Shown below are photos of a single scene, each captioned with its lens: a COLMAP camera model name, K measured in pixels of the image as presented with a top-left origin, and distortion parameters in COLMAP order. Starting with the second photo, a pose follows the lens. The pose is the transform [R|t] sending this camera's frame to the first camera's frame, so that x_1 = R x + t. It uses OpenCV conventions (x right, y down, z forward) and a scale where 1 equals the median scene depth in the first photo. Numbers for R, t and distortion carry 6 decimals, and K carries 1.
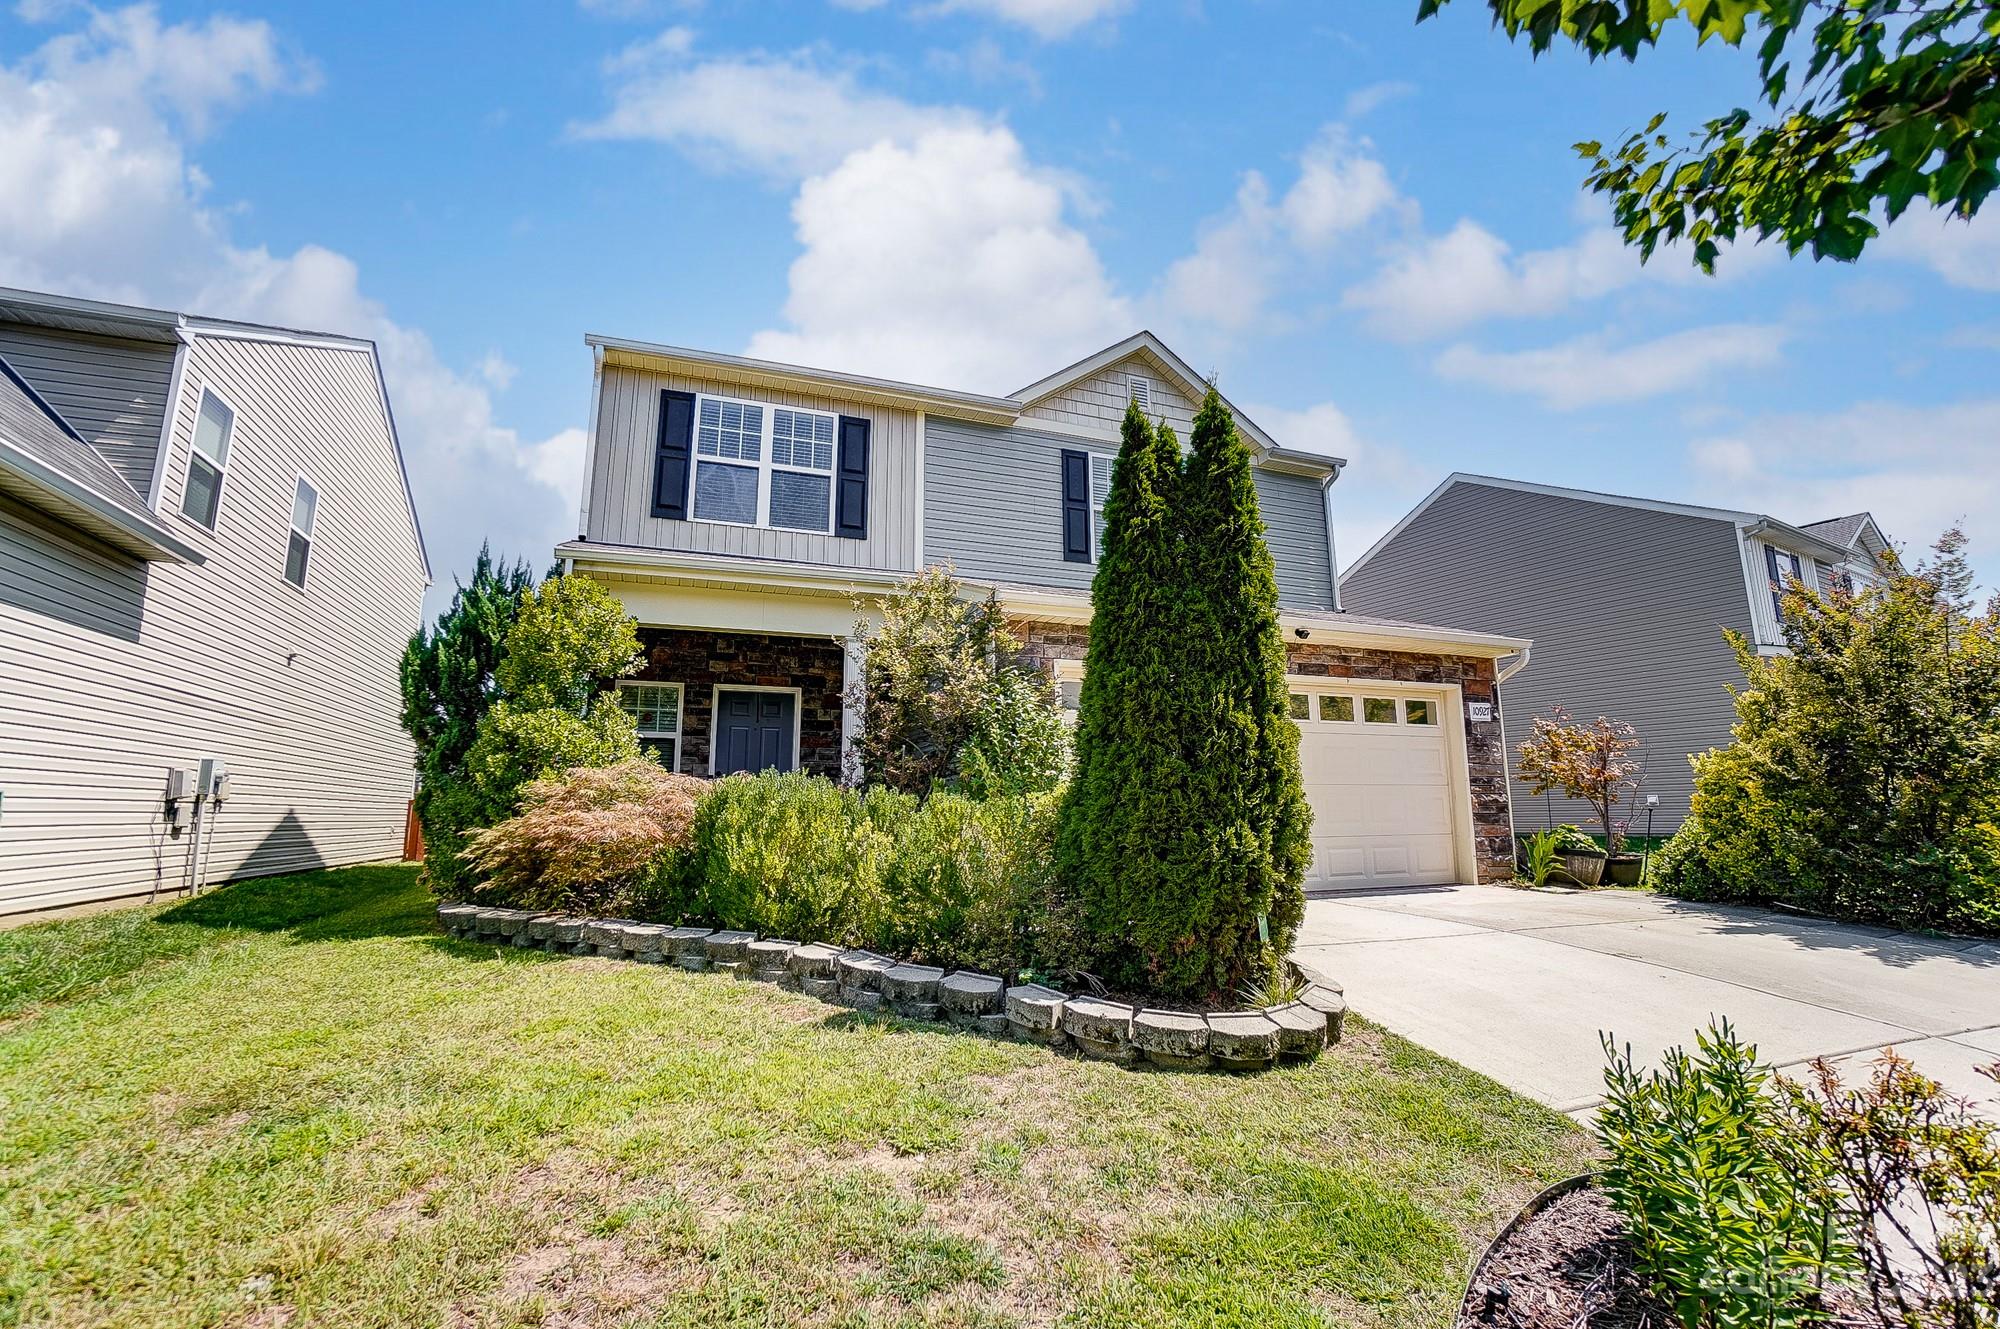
lens RADIAL K [[878.7, 0, 998.2], [0, 878.7, 652.8], [0, 0, 1]] dist [-0.057724, 0.017706]
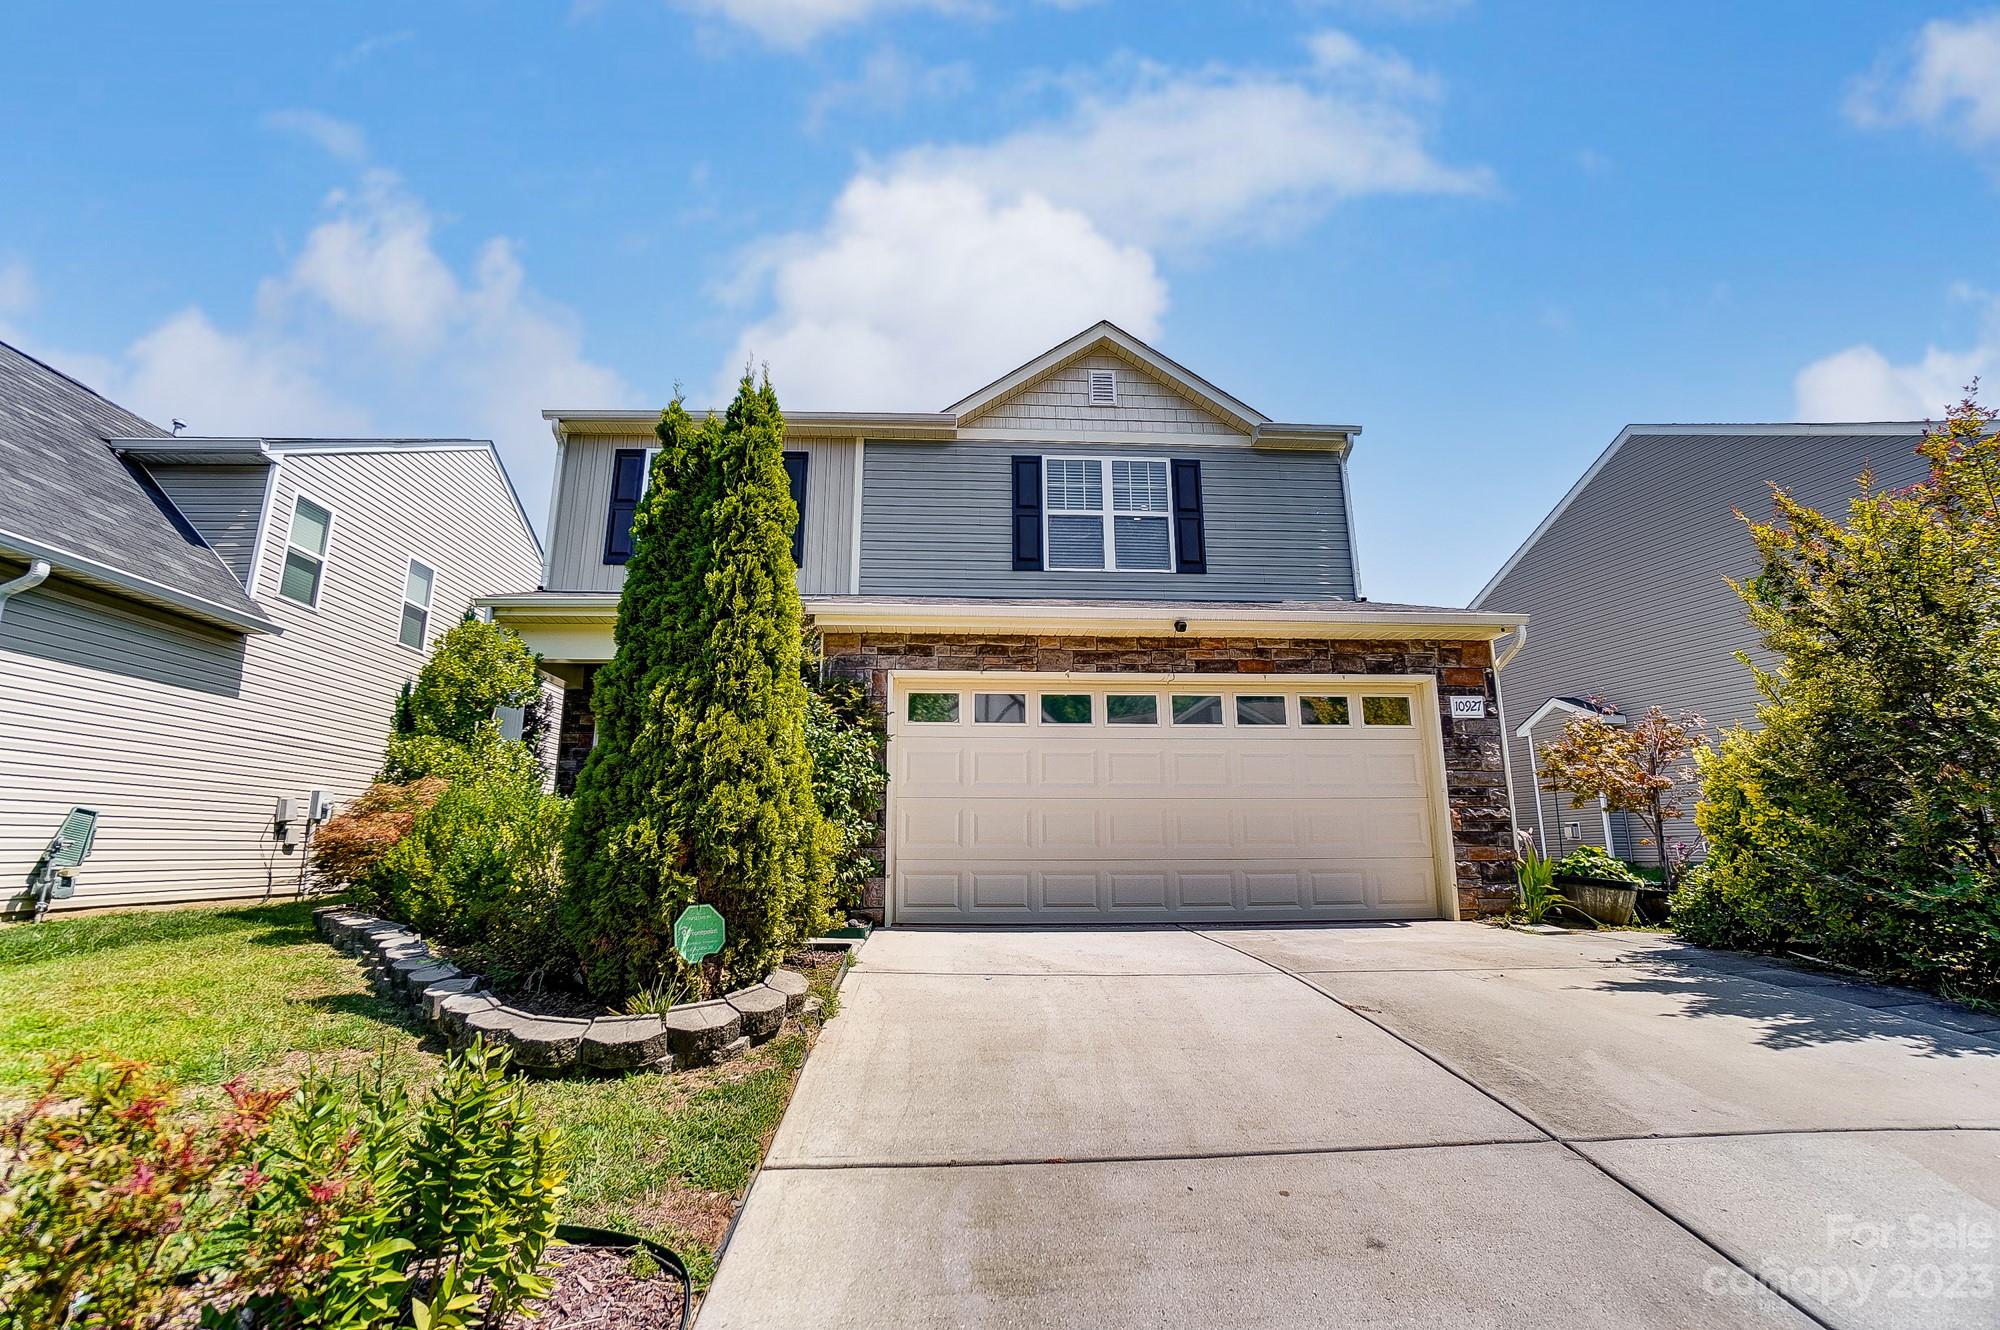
lens RADIAL K [[878.7, 0, 998.2], [0, 878.7, 653.3], [0, 0, 1]] dist [-0.057724, 0.017706]
pose [[0.953500, -0.063414, -0.294645, 0.387737], [0.052663, 0.997630, -0.044289, 0.031442], [0.296755, 0.026712, 0.954580, 0.091586]]
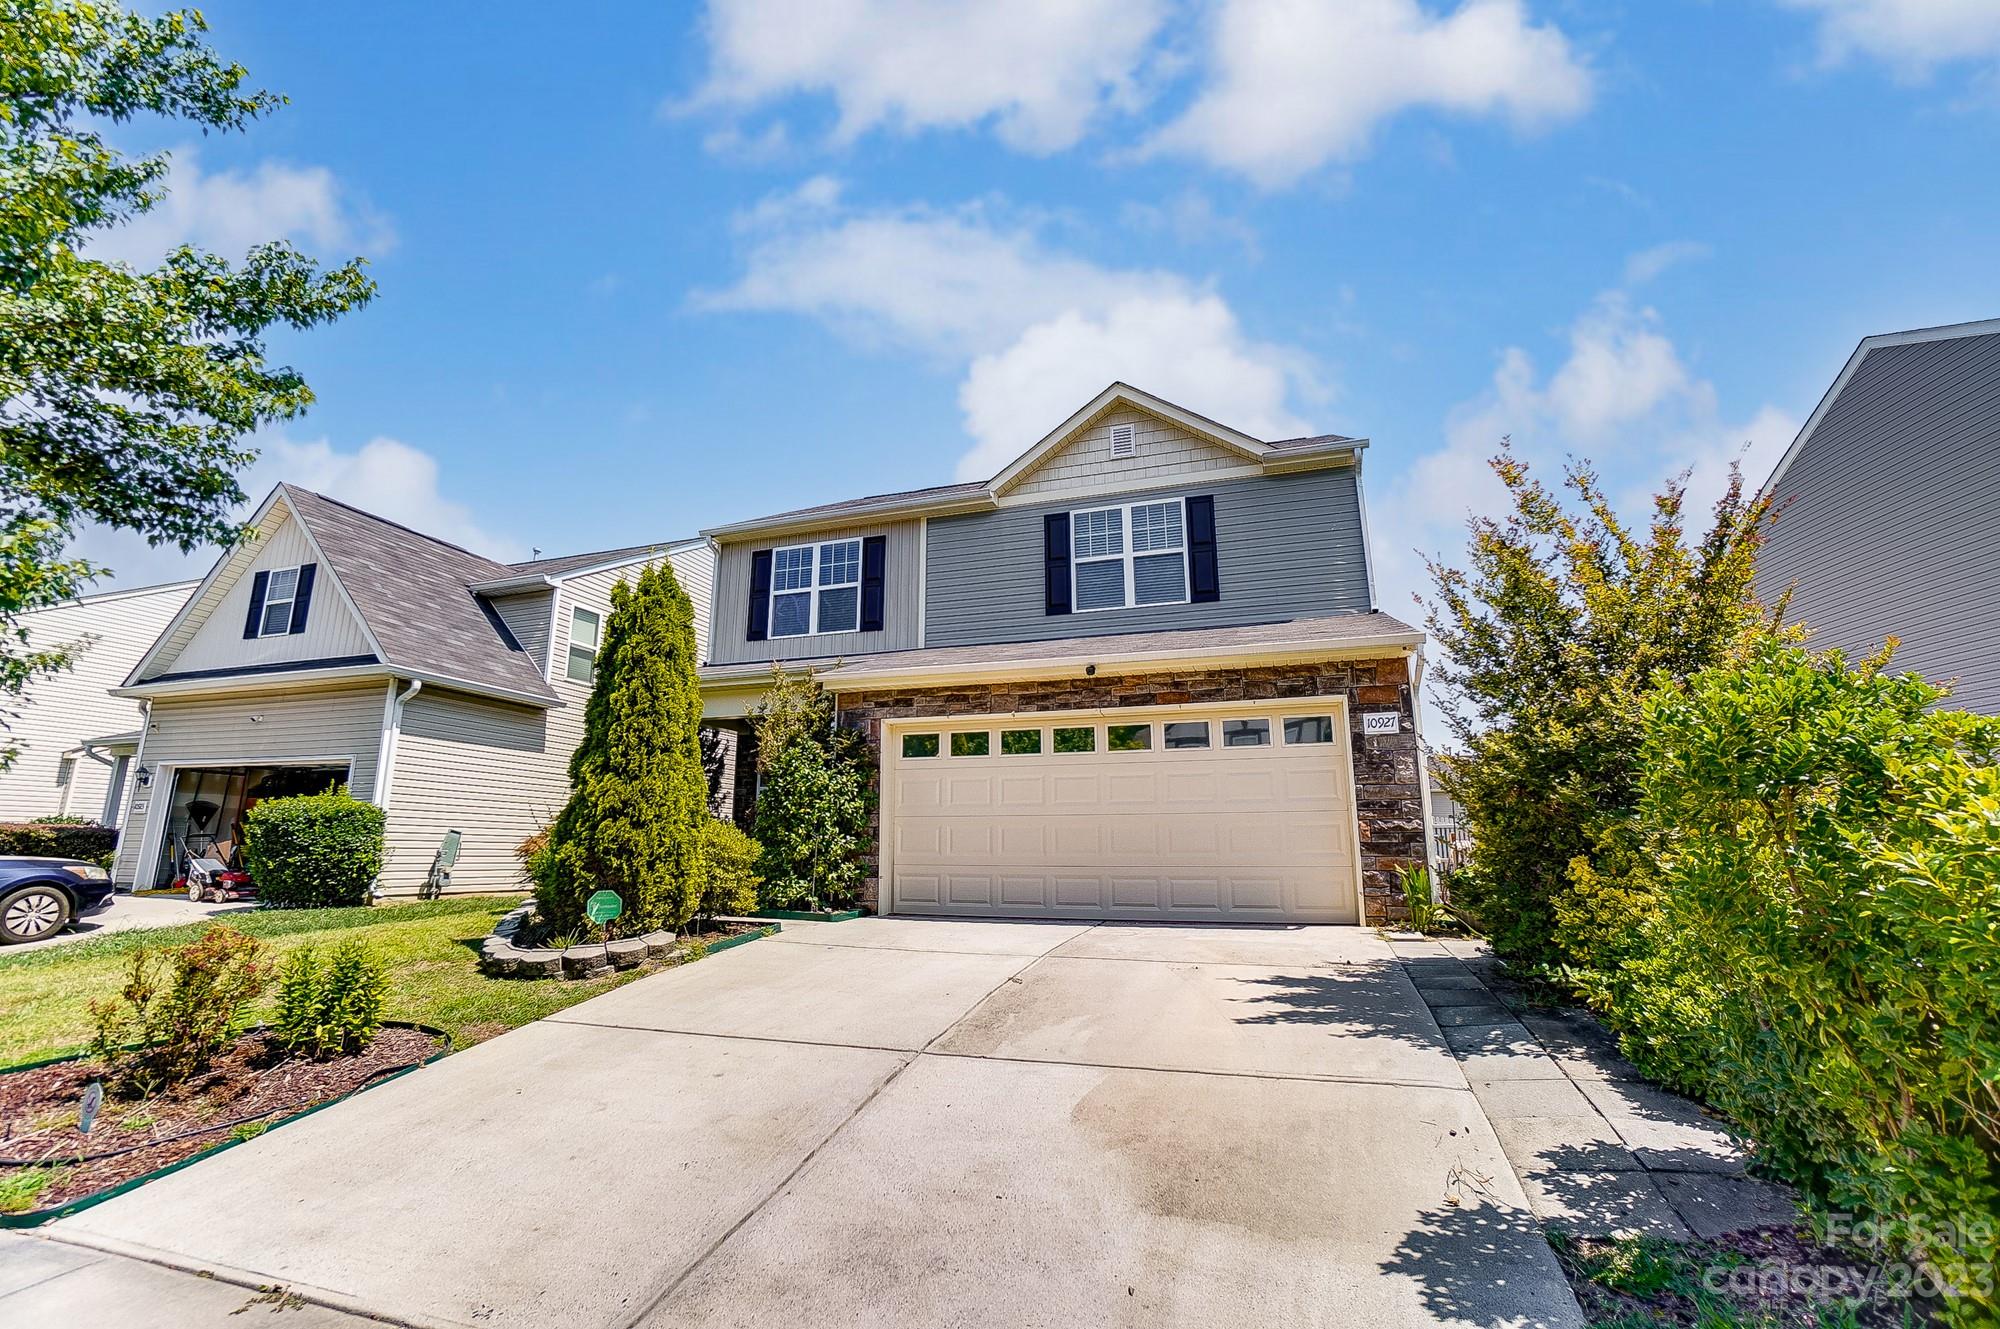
lens RADIAL K [[889.8, 0, 1000.0], [0, 889.8, 654.4], [0, 0, 1]] dist [-0.052200, 0.000101]
pose [[0.774805, -0.133700, -0.617901, 0.829782], [0.112731, 0.990936, -0.073059, 0.022632], [0.622068, -0.013050, 0.782854, 0.088989]]
